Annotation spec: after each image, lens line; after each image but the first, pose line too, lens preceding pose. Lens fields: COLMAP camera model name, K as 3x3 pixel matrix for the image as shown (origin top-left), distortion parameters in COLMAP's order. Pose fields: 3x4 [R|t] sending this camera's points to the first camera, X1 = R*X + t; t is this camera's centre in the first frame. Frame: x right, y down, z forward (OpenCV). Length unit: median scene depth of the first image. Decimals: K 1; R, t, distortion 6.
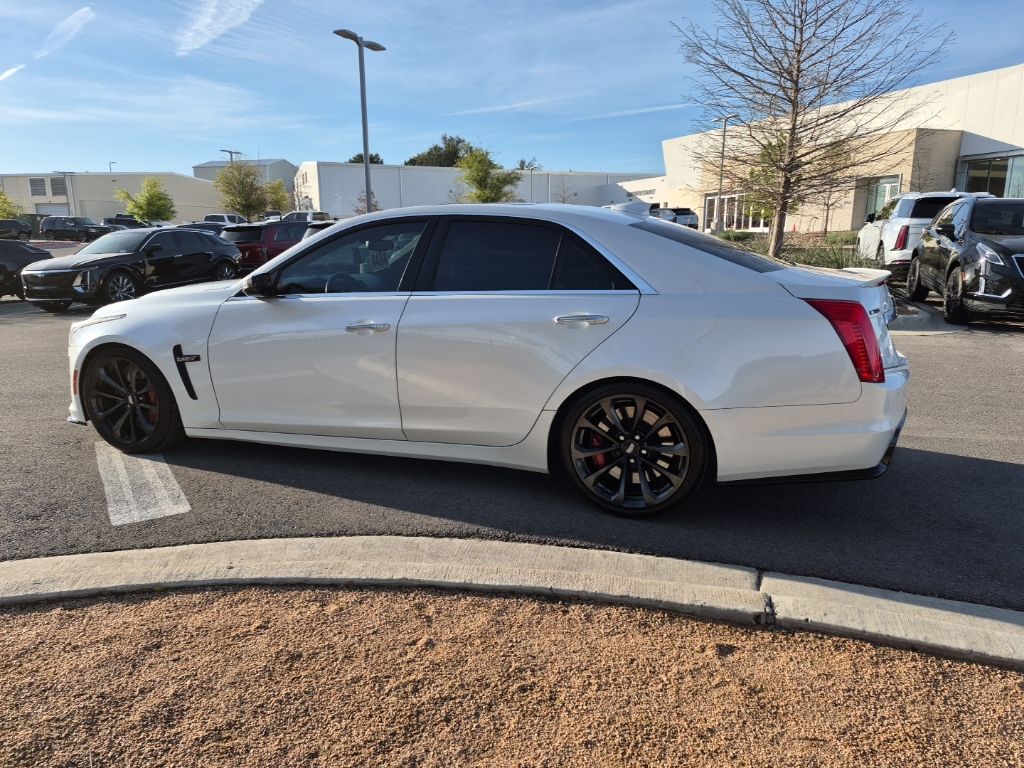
lens RADIAL K [[719.3, 0, 508.0], [0, 719.3, 378.7], [0, 0, 1]] dist [0.079998, -0.071496]
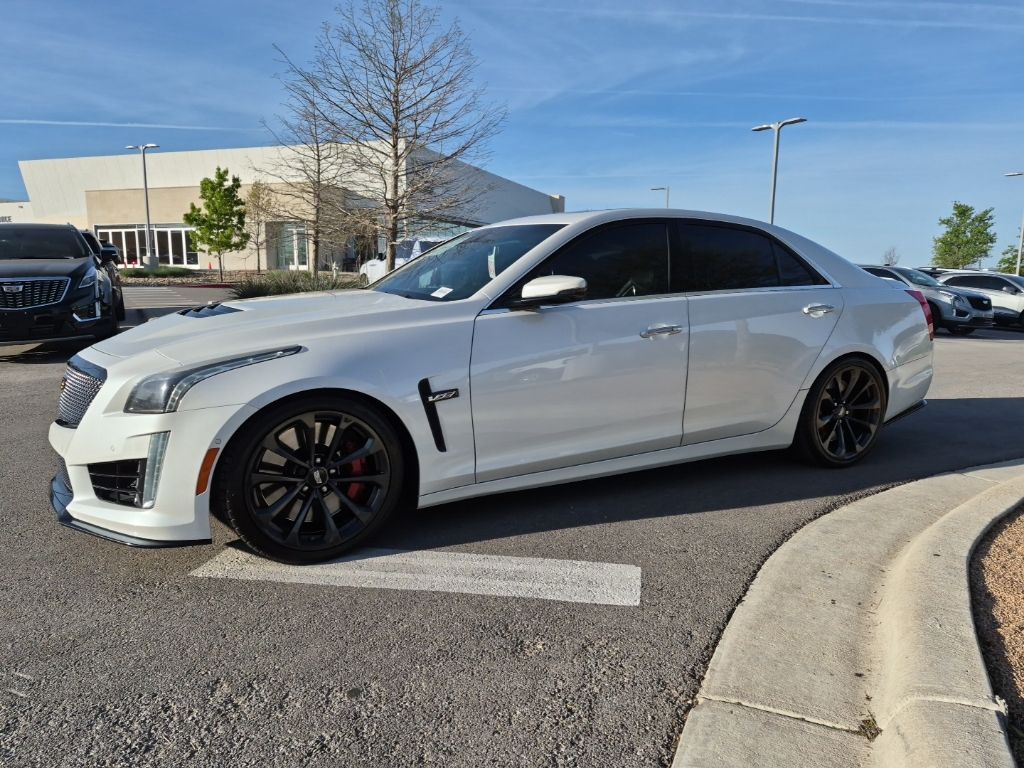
lens RADIAL K [[719.3, 0, 508.0], [0, 719.3, 378.7], [0, 0, 1]] dist [0.079998, -0.071496]
pose [[0.663032, -0.100306, 0.741841, -1.040117], [0.141114, 0.989963, 0.007732, -0.045922], [-0.735171, 0.099557, 0.670531, 0.525634]]
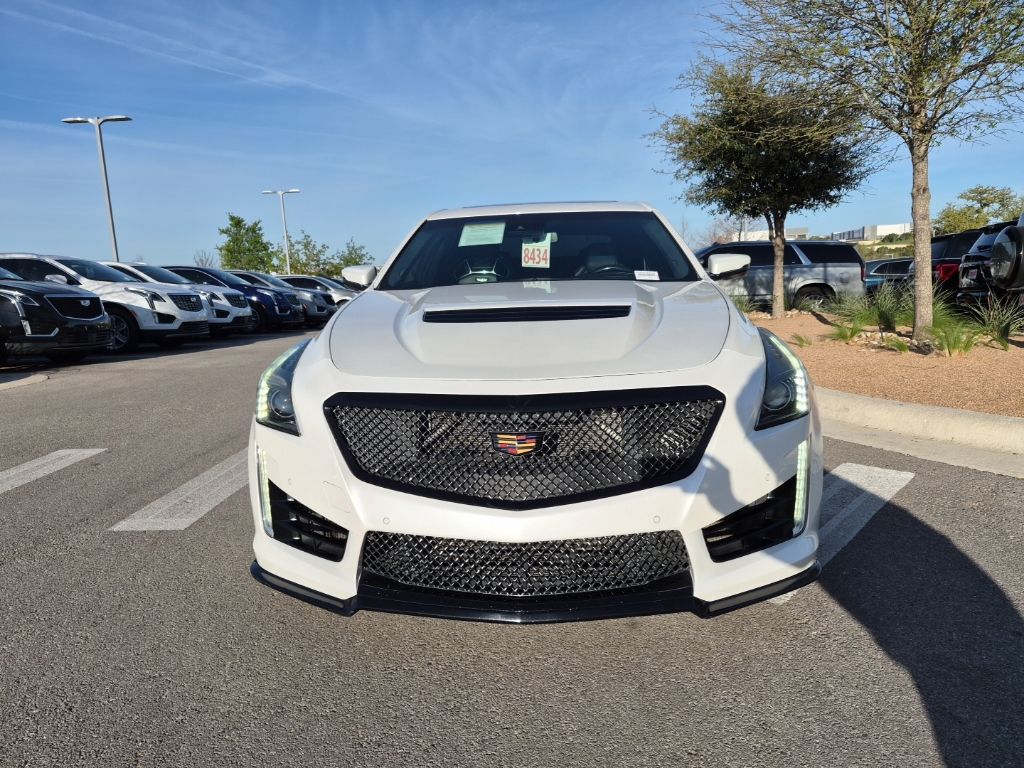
lens RADIAL K [[719.3, 0, 508.0], [0, 719.3, 378.7], [0, 0, 1]] dist [0.079998, -0.071496]
pose [[-0.273080, -0.130369, 0.953117, -1.249067], [0.231046, 0.952886, 0.196535, -0.262271], [-0.933834, 0.273883, -0.230093, 1.585865]]
